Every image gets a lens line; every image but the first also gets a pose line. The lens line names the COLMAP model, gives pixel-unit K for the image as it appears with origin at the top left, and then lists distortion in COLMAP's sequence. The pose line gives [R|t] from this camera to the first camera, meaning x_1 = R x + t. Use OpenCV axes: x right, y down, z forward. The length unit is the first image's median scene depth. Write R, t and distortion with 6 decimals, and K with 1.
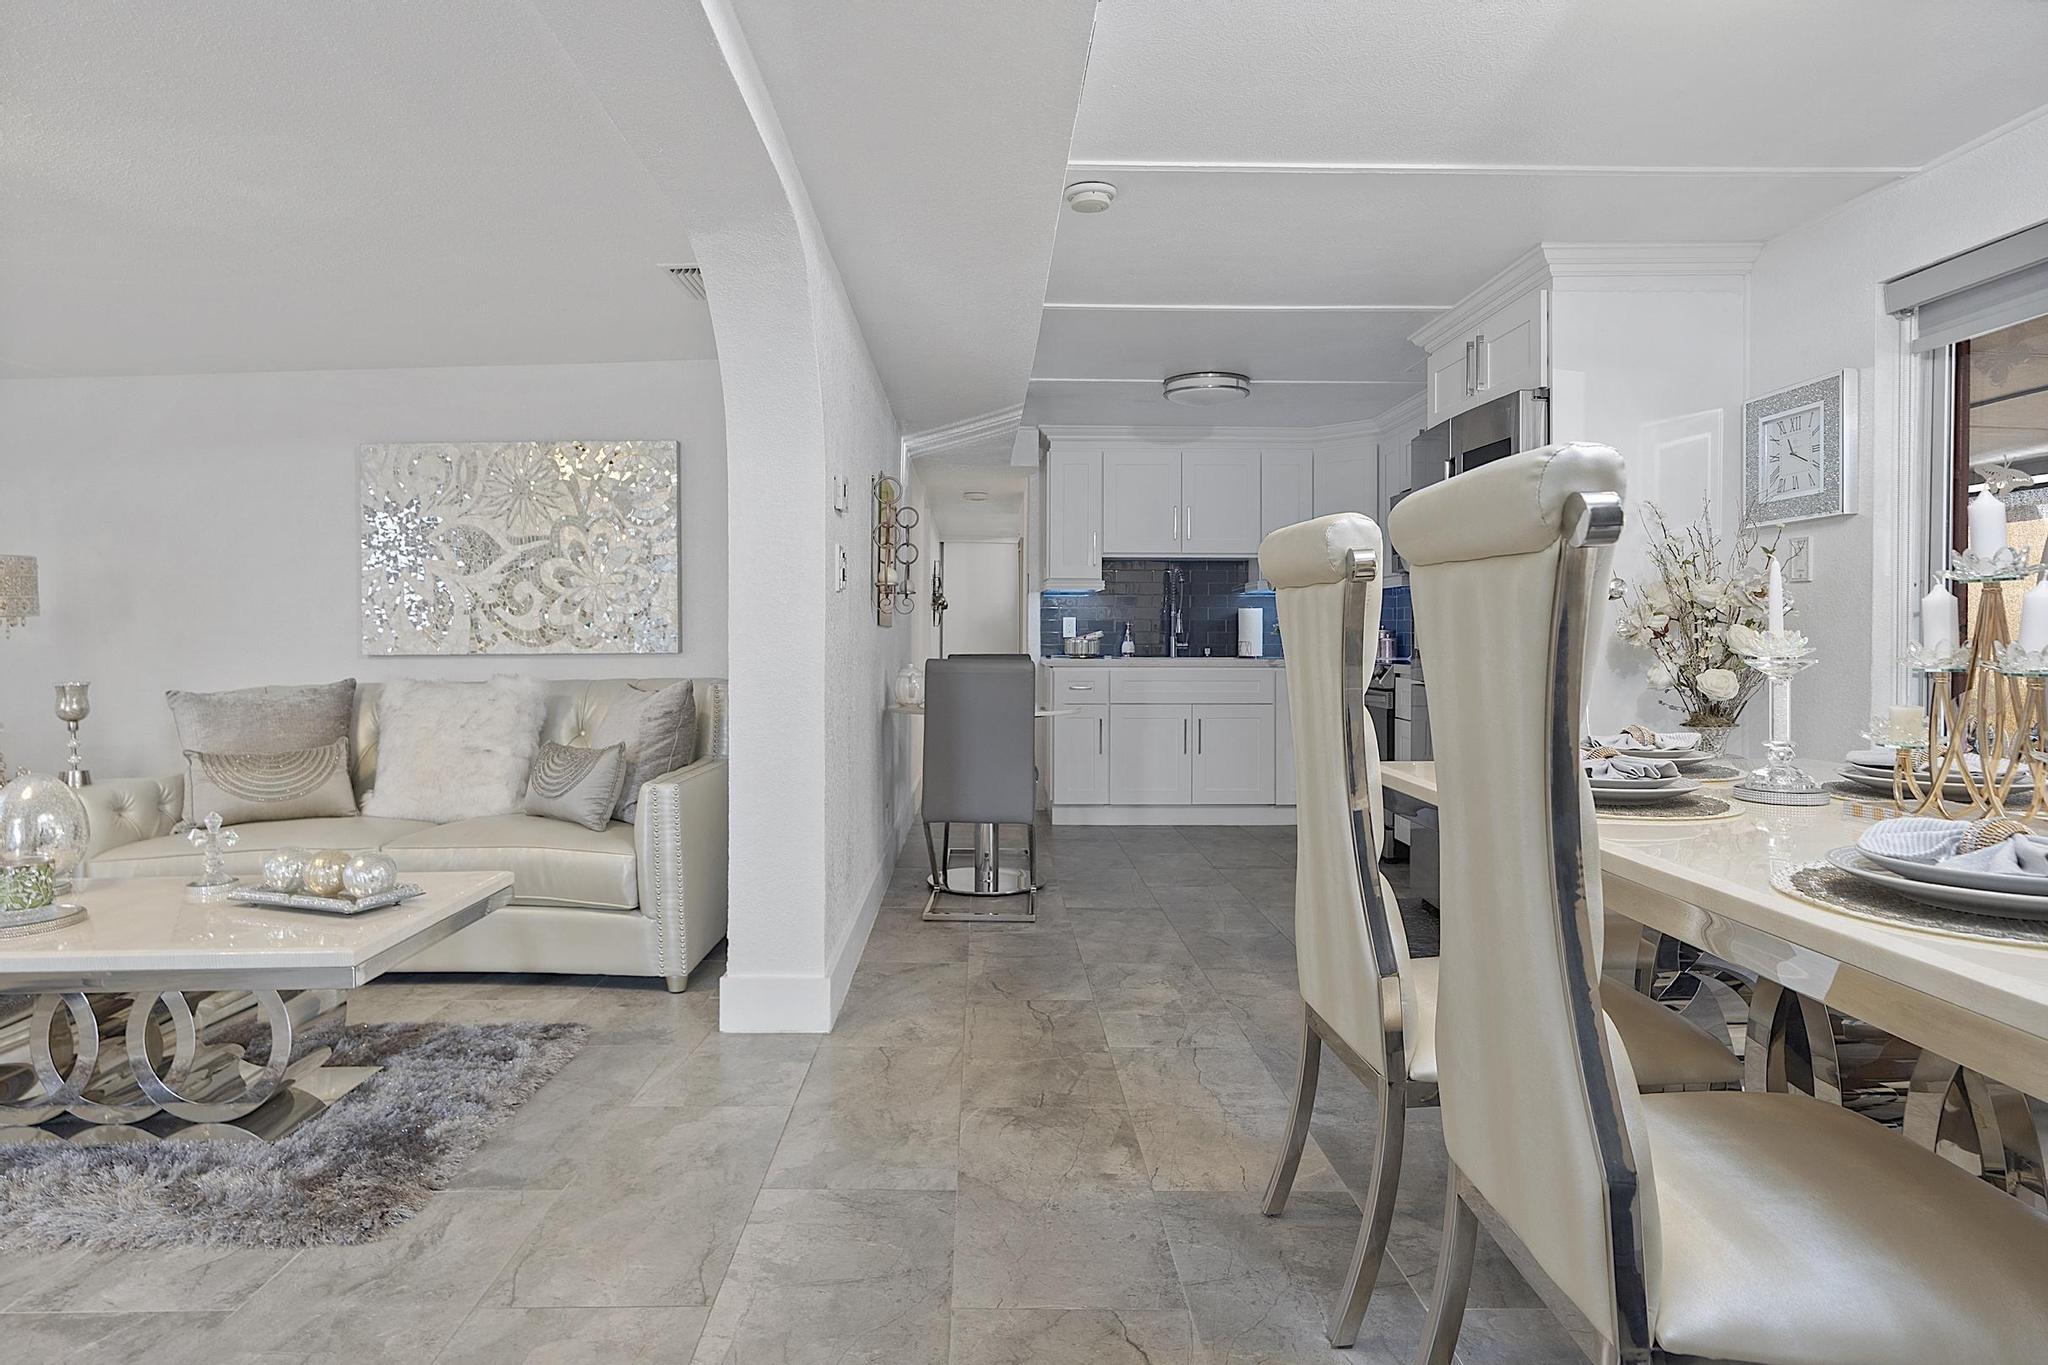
lens RADIAL K [[1142.1, 0, 1018.4], [0, 1142.1, 663.2], [0, 0, 1]] dist [-0.004800, -0.001934]
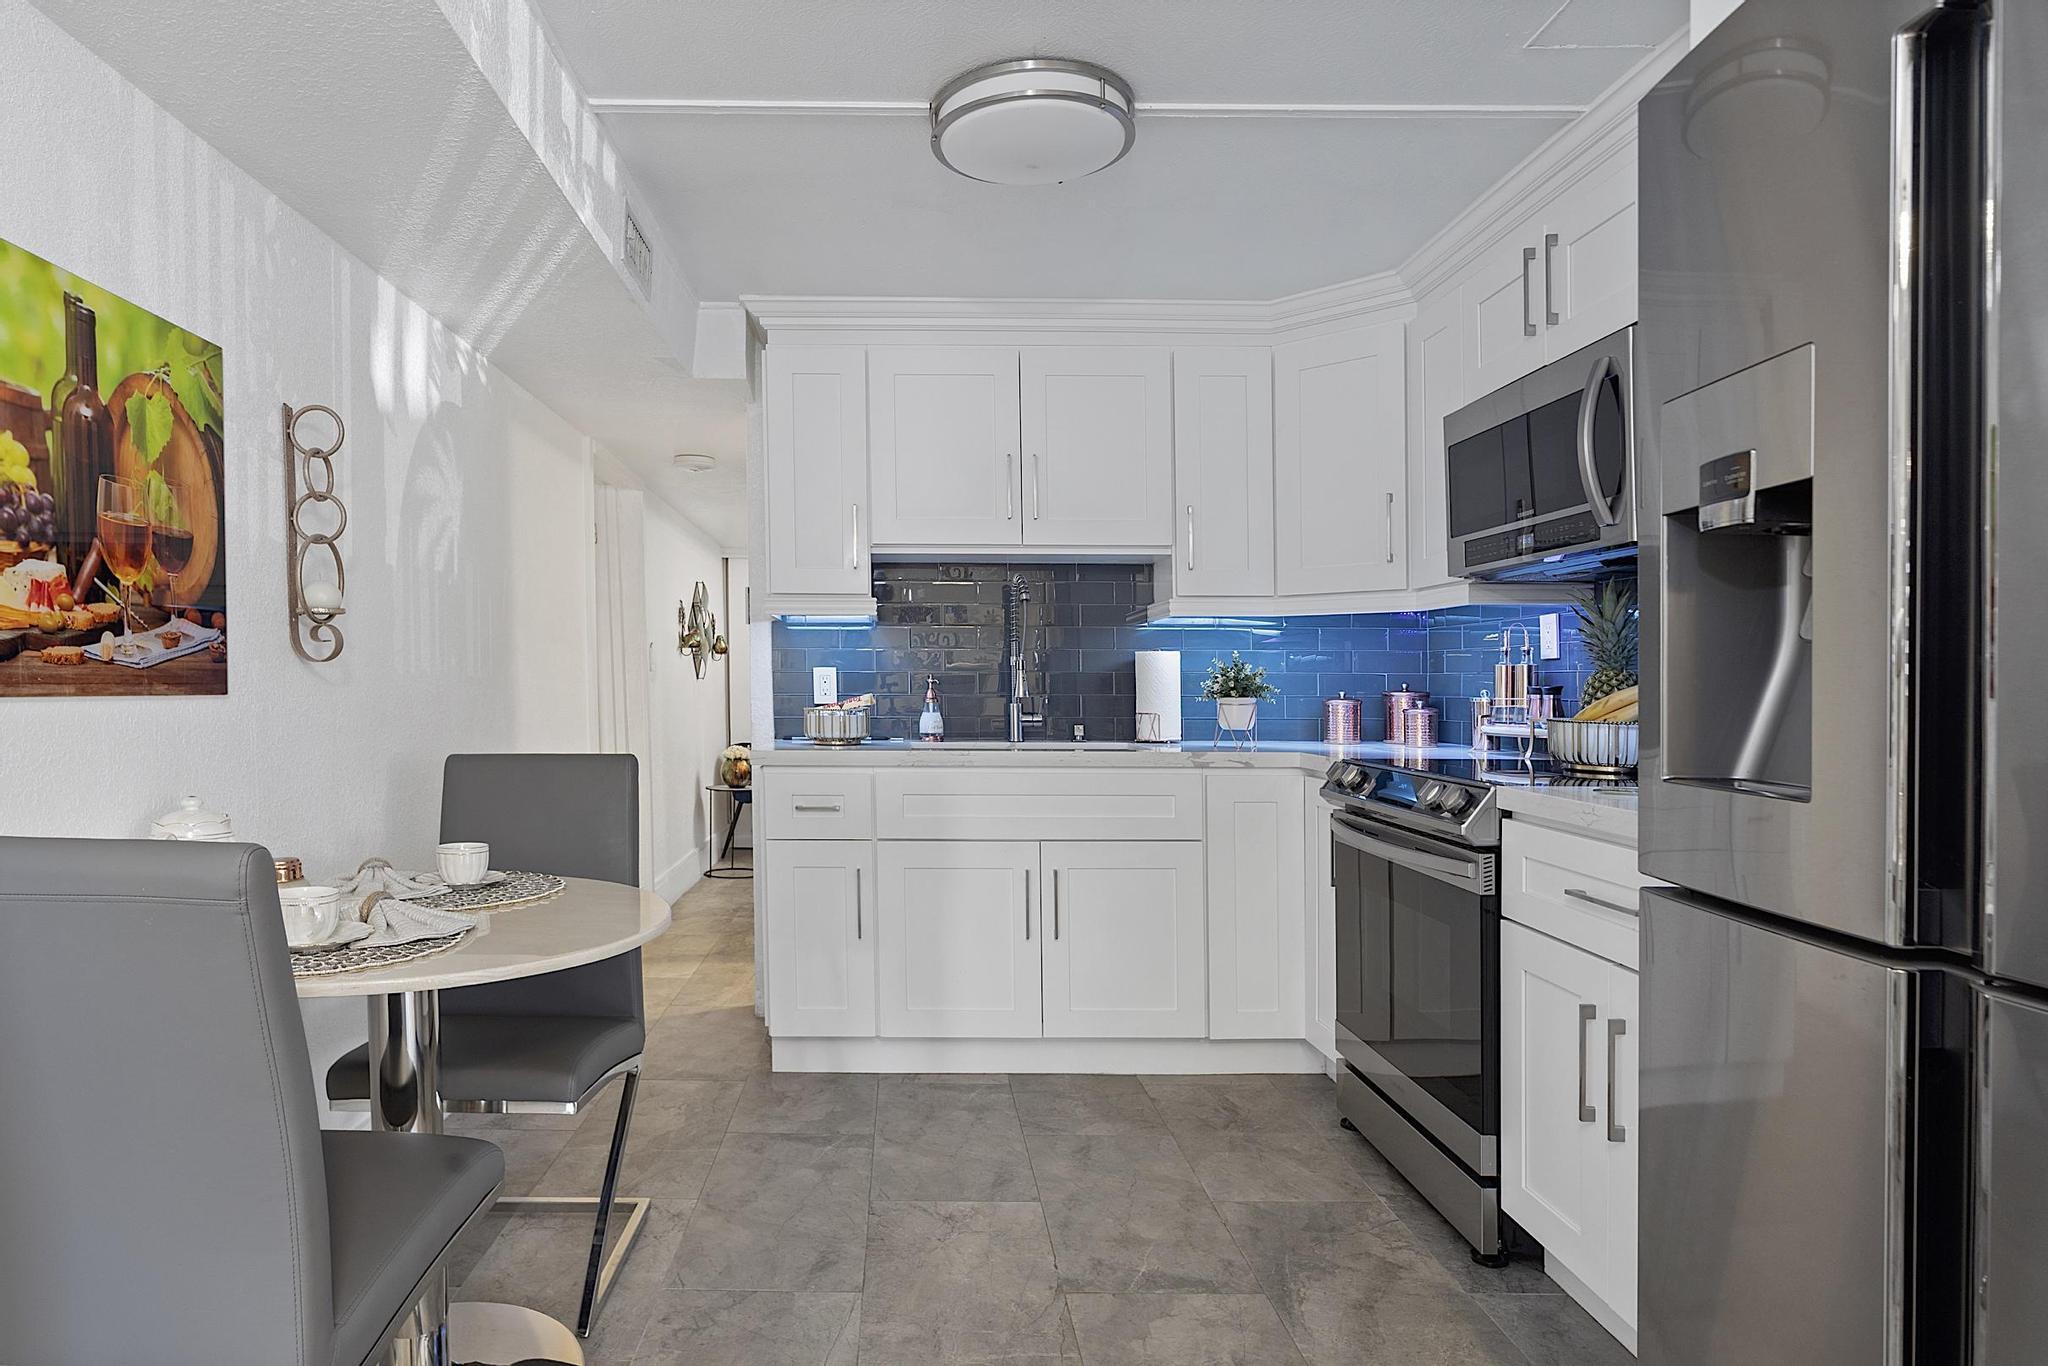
lens RADIAL K [[1142.1, 0, 908.5], [0, 1142.1, 694.1], [0, 0, 1]] dist [-0.004800, -0.001934]
pose [[0.999610, 0.000549, -0.027903, 0.176612], [-0.000977, 0.999882, -0.015334, -0.034212], [0.027891, 0.015355, 0.999493, 0.808803]]
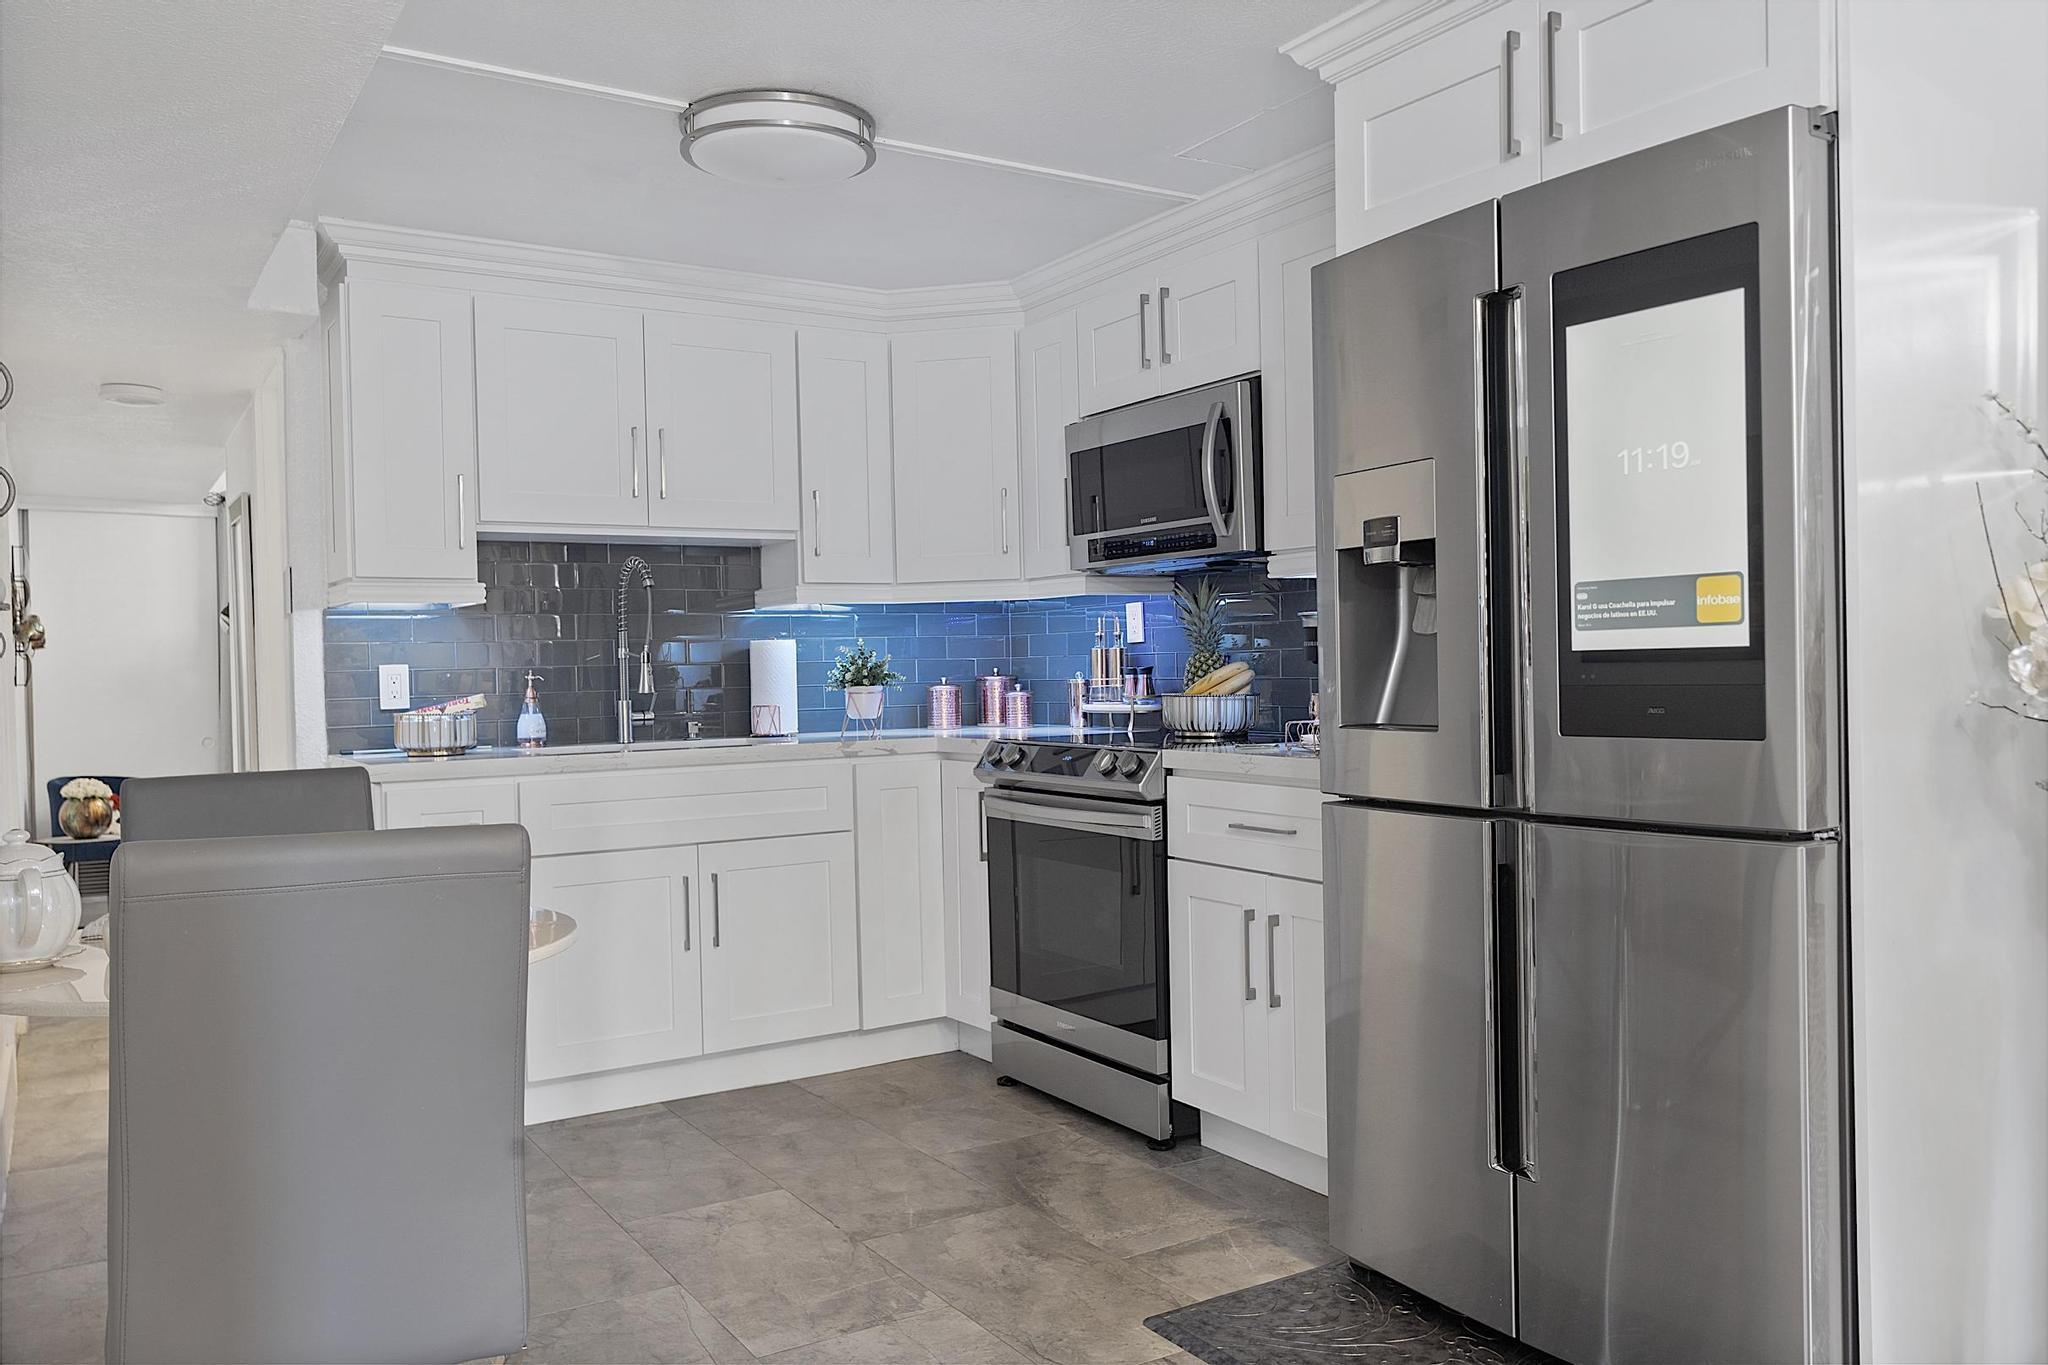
lens RADIAL K [[1522.8, 0, 1001.6], [0, 1522.8, 686.2], [0, 0, 1]] dist [0.002046, -0.006113]
pose [[0.865592, -0.029437, 0.499884, -0.085067], [0.037785, 0.999264, -0.006582, -0.033546], [-0.499322, 0.024586, 0.866067, 0.637517]]
